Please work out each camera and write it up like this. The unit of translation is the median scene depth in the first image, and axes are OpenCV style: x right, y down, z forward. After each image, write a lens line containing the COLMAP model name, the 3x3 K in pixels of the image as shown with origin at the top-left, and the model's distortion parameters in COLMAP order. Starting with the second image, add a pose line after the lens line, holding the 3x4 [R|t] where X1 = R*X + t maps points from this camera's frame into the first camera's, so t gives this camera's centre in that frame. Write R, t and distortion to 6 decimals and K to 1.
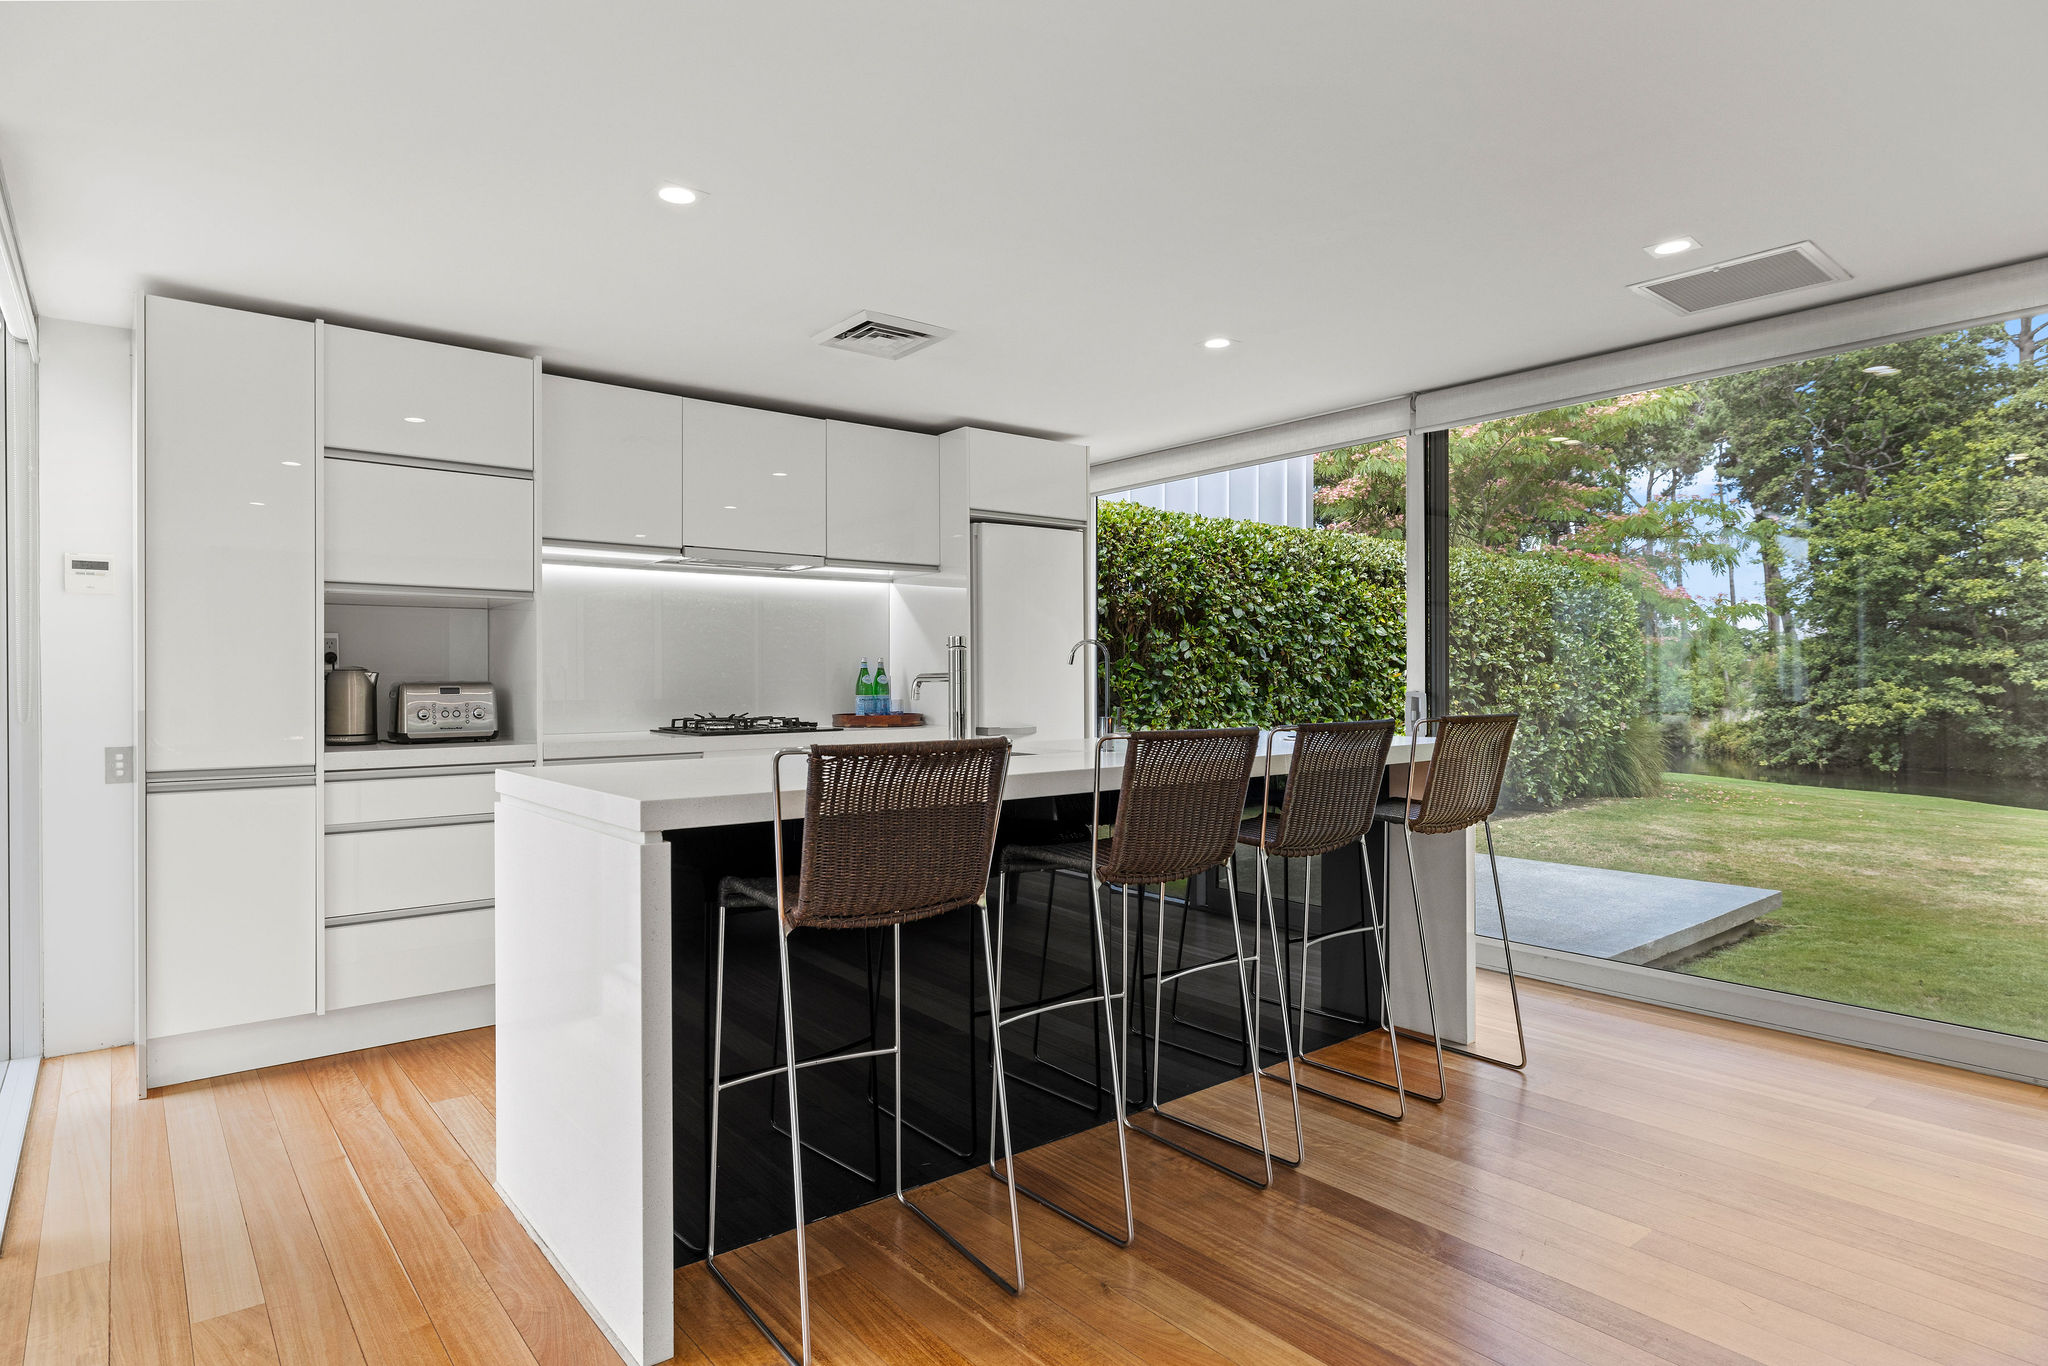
lens RADIAL K [[1123.4, 0, 1024.0], [0, 1123.4, 683.0], [0, 0, 1]] dist [0.004639, 0.000342]
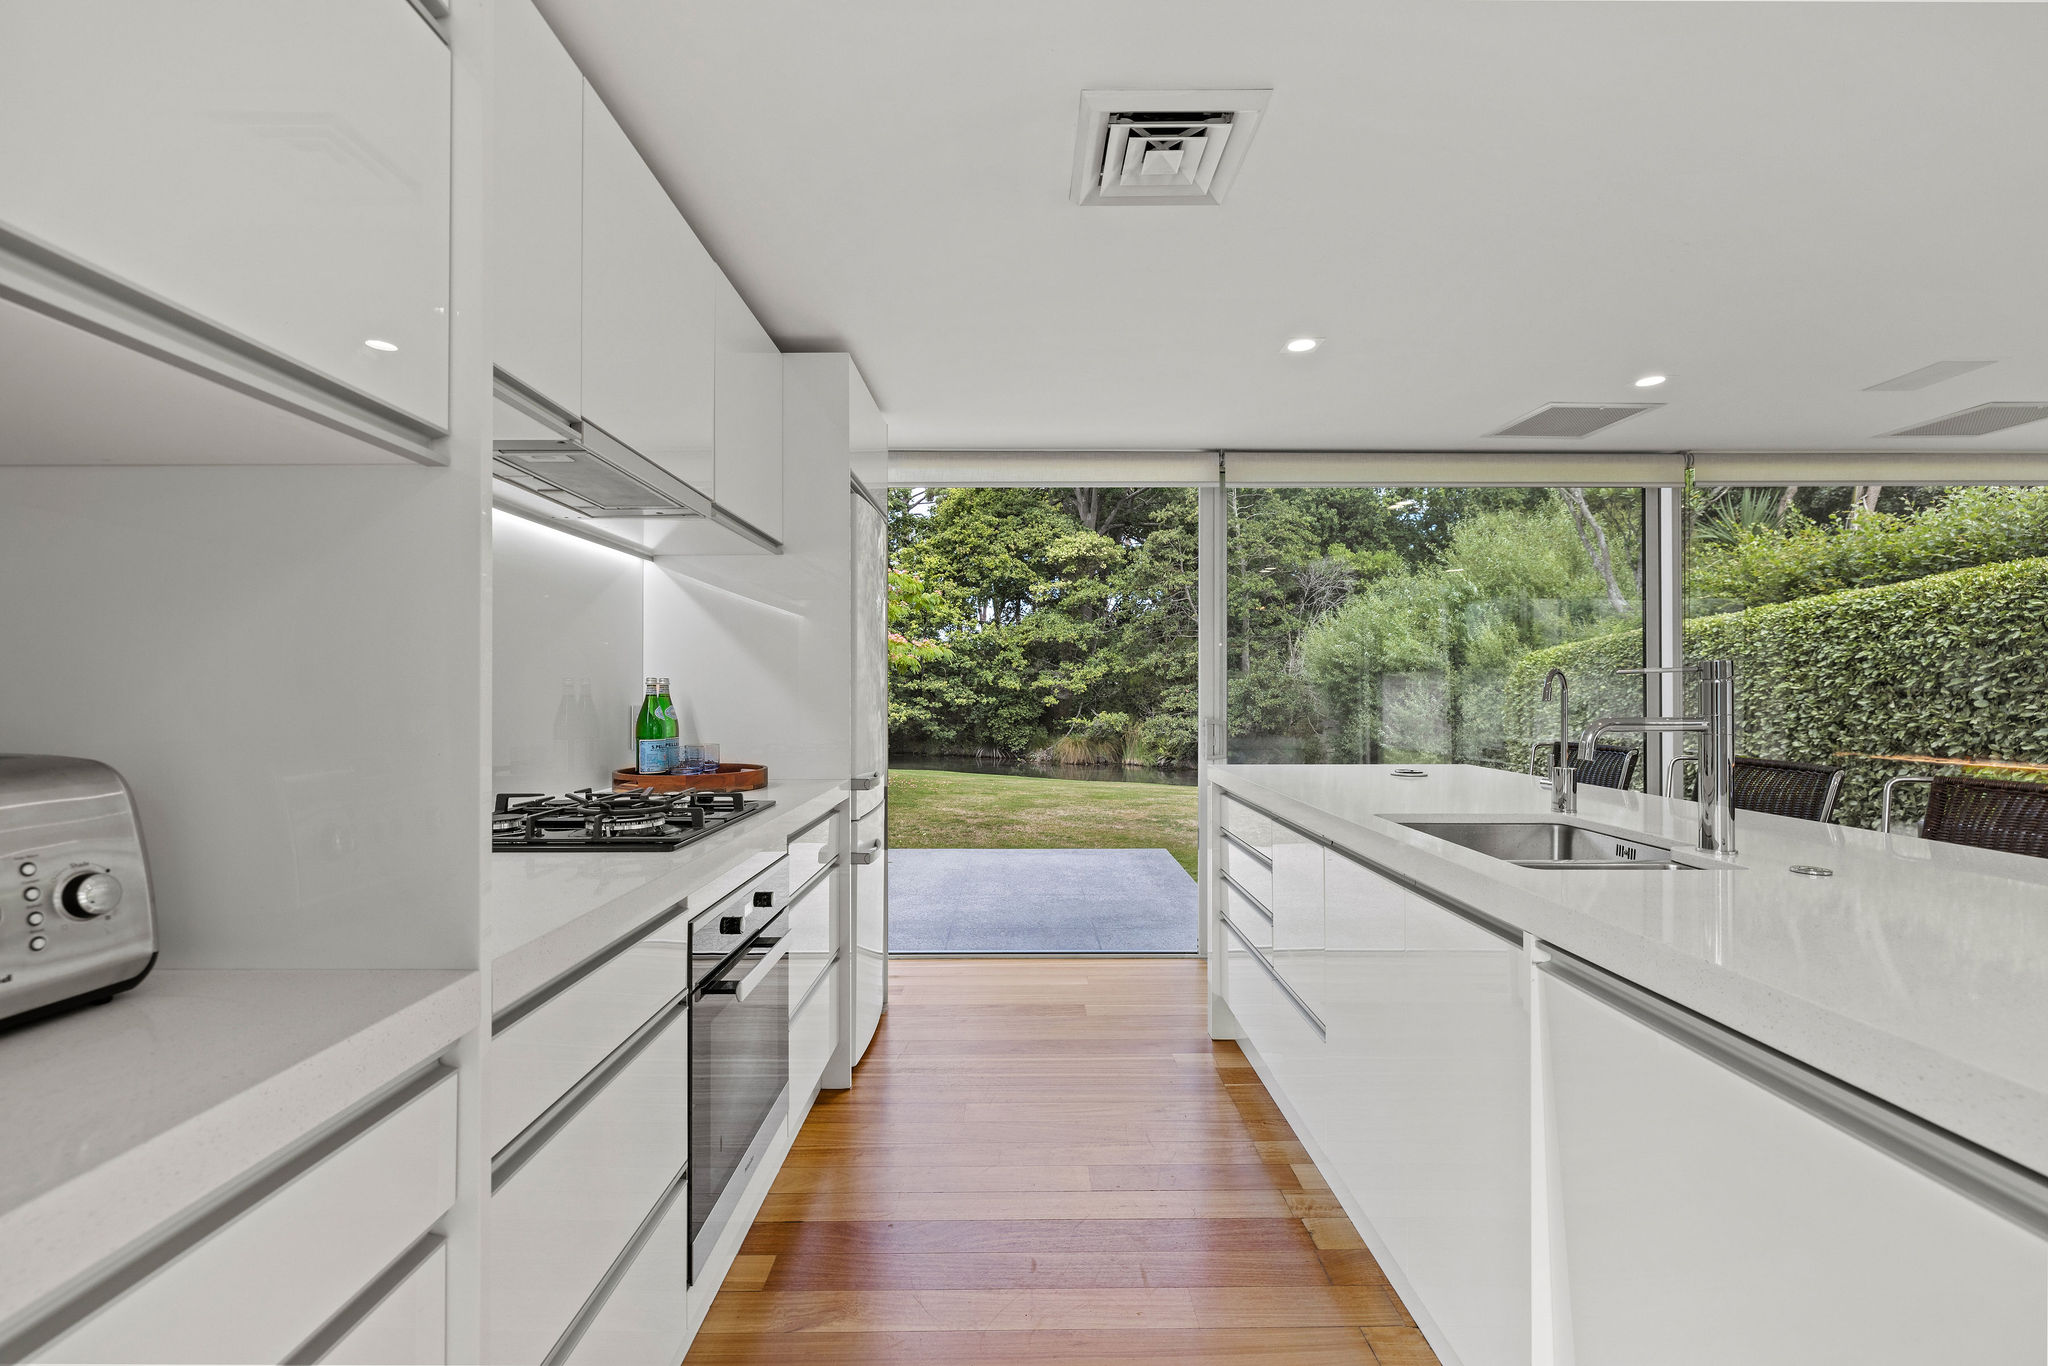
lens RADIAL K [[856.3, 0, 1019.5], [0, 856.3, 686.4], [0, 0, 1]] dist [-0.000024, 0.000398]
pose [[0.630350, 0.011864, 0.776220, -0.217587], [-0.000128, 0.999885, -0.015178, -0.006469], [-0.776311, 0.009468, 0.630279, 0.318901]]
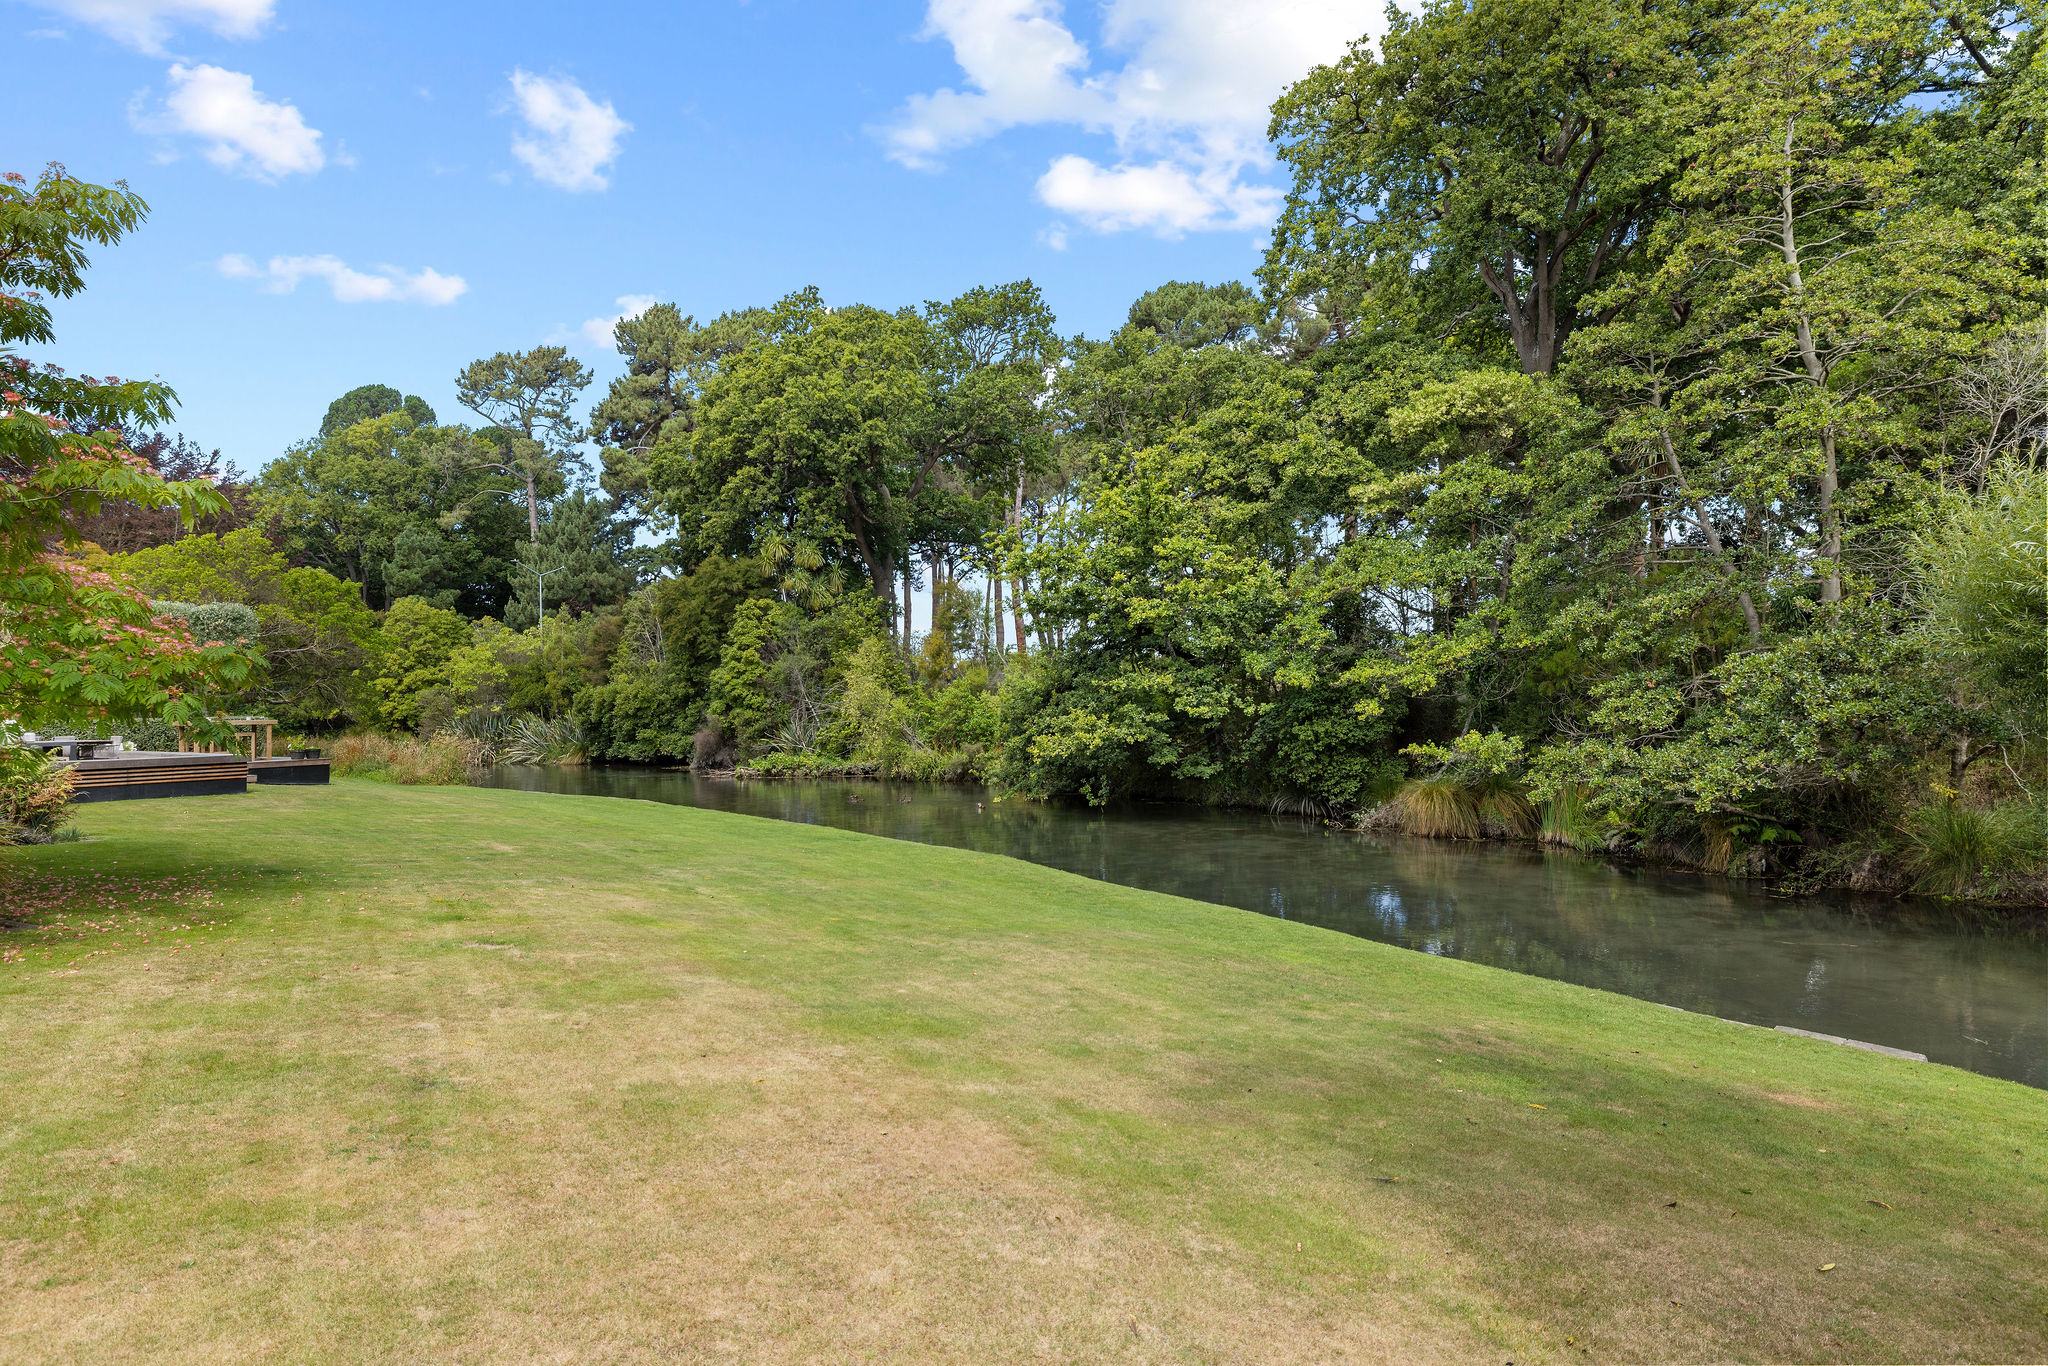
lens RADIAL K [[1157.8, 0, 1024.0], [0, 1157.8, 683.0], [0, 0, 1]] dist [0.000927, -0.000130]
pose [[0.922498, 0.000884, 0.386001, 1.353506], [0.007859, 0.999747, -0.021070, -0.010560], [-0.385922, 0.022471, 0.922258, 0.565430]]
